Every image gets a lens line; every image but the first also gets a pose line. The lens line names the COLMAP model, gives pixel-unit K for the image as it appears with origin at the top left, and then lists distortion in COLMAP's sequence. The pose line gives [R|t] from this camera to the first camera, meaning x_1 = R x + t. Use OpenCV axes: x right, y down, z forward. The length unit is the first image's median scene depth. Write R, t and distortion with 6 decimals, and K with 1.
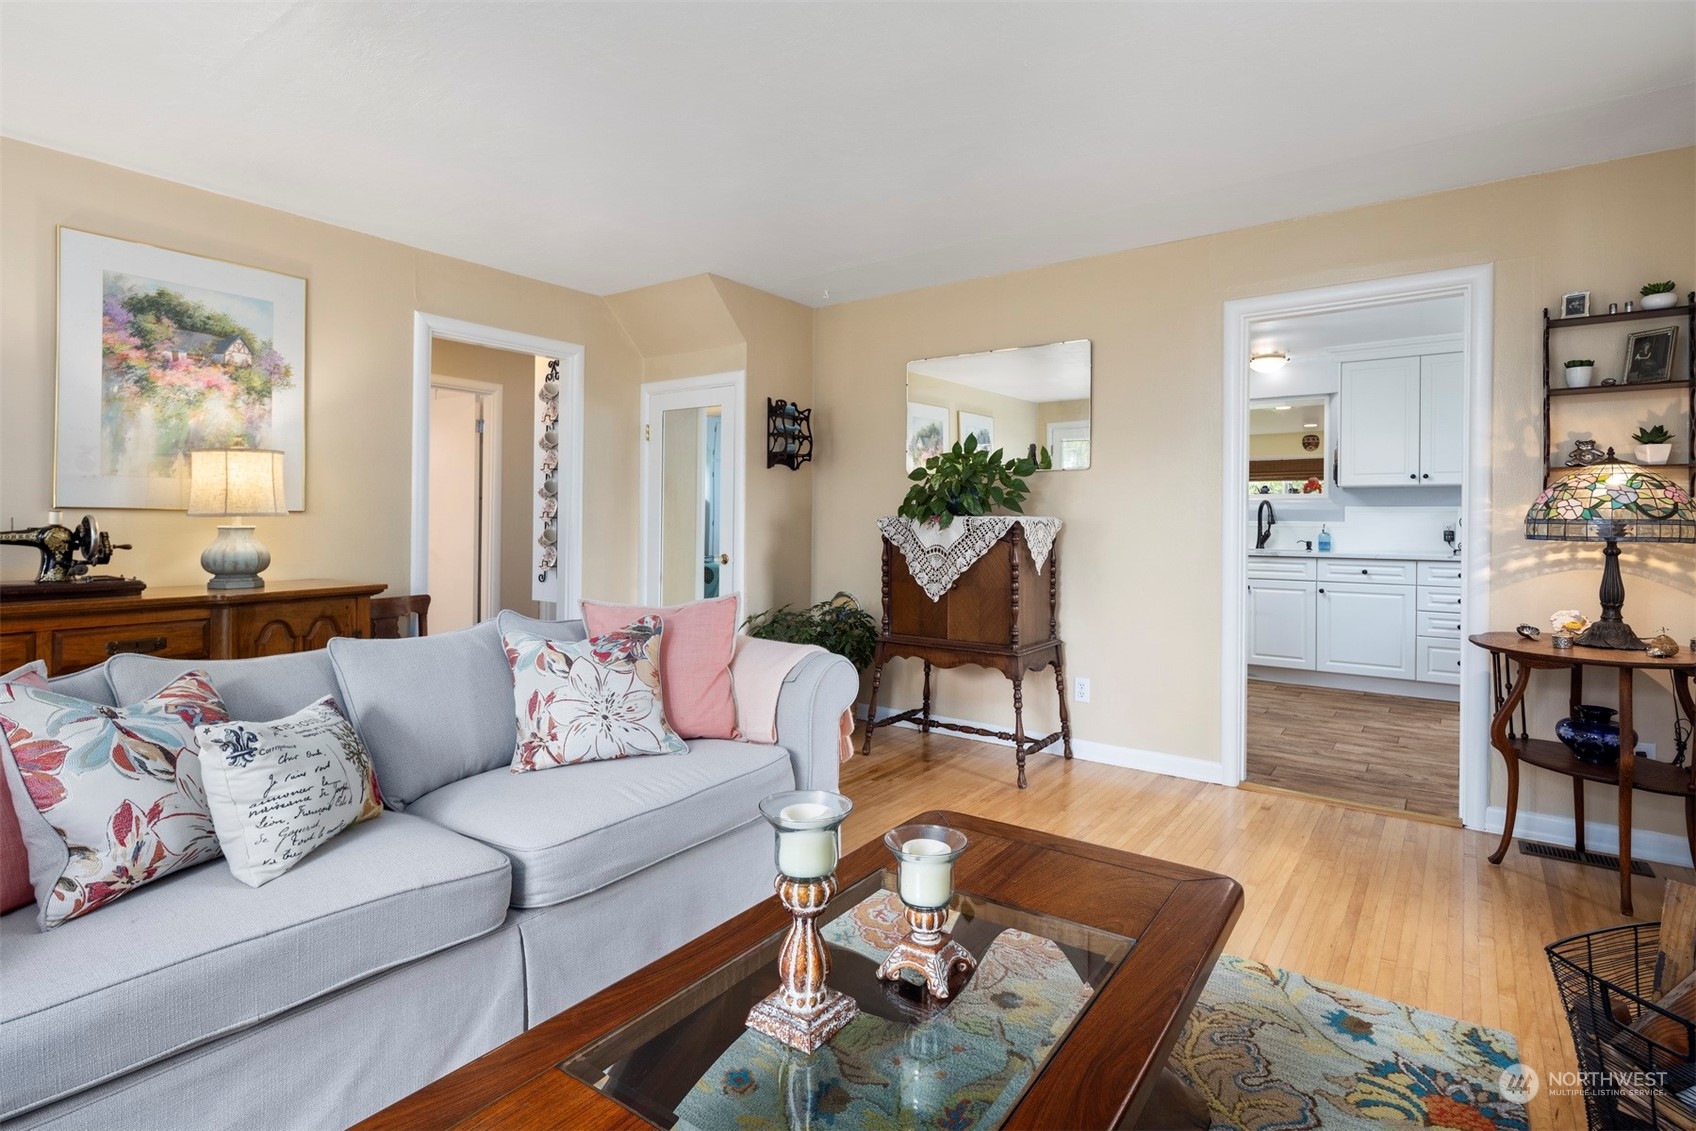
lens RADIAL K [[825.9, 0, 874.4], [0, 825.9, 522.7], [0, 0, 1]] dist [0.003478, -0.001204]
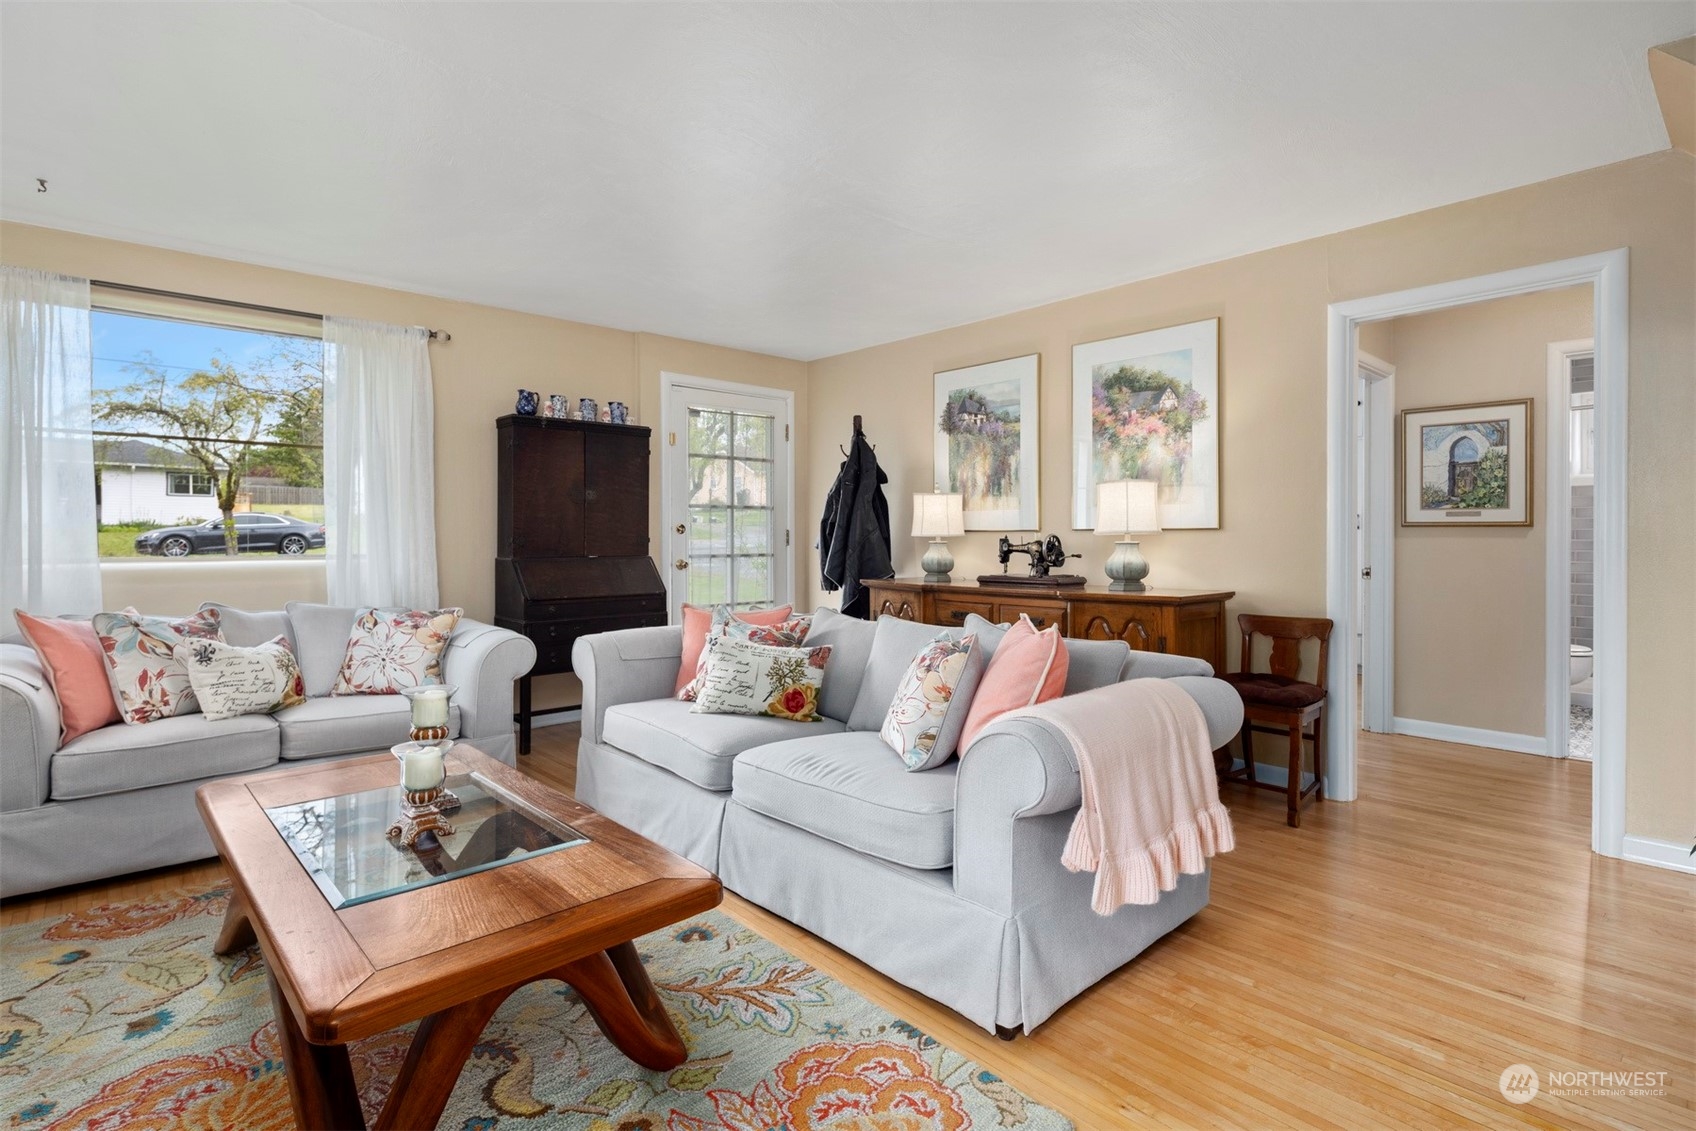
lens RADIAL K [[825.9, 0, 850.1], [0, 825.9, 547.2], [0, 0, 1]] dist [0.003478, -0.001204]
pose [[-0.221934, 0.006088, -0.975043, 0.565484], [-0.000401, 0.999980, 0.006335, 0.004992], [0.975062, 0.001797, -0.221927, 0.875976]]
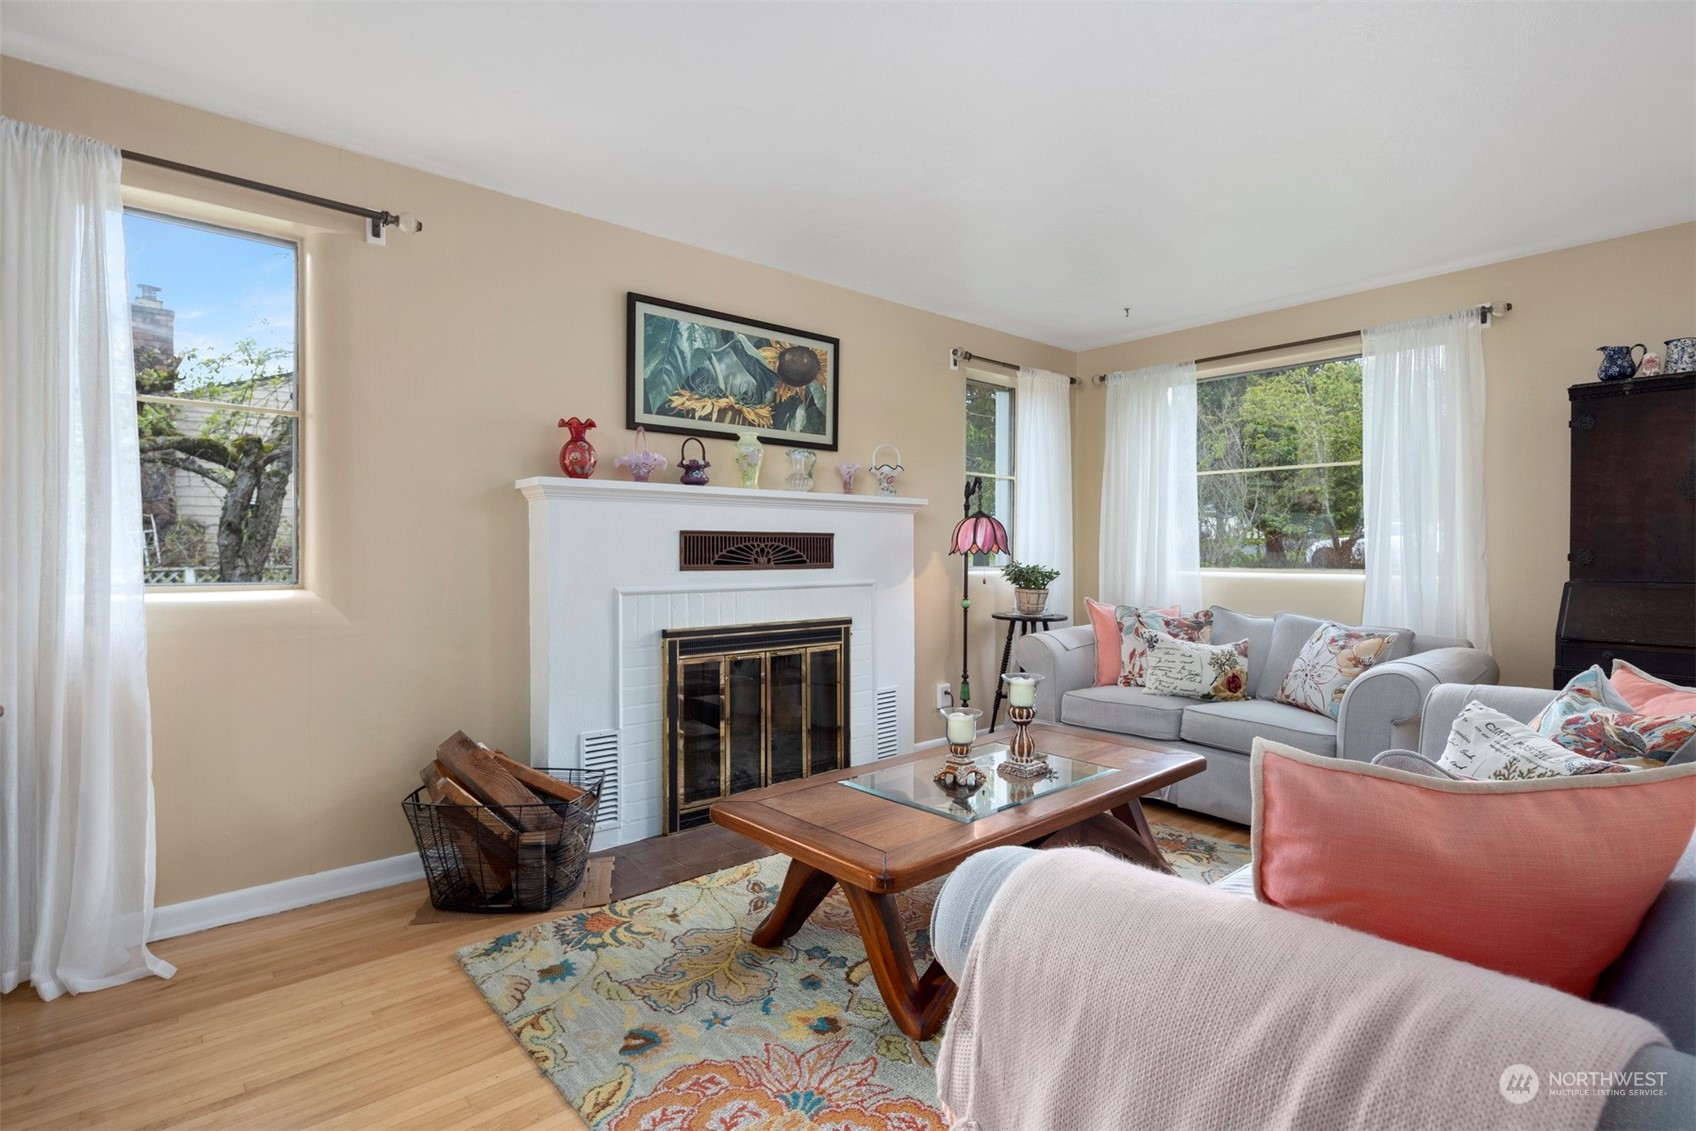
lens RADIAL K [[825.9, 0, 846.6], [0, 825.9, 559.3], [0, 0, 1]] dist [0.003478, -0.001204]
pose [[-0.968059, -0.012067, 0.250433, -0.067546], [-0.009657, 0.999895, 0.010850, 0.002637], [-0.250538, 0.008085, -0.968073, 1.241905]]
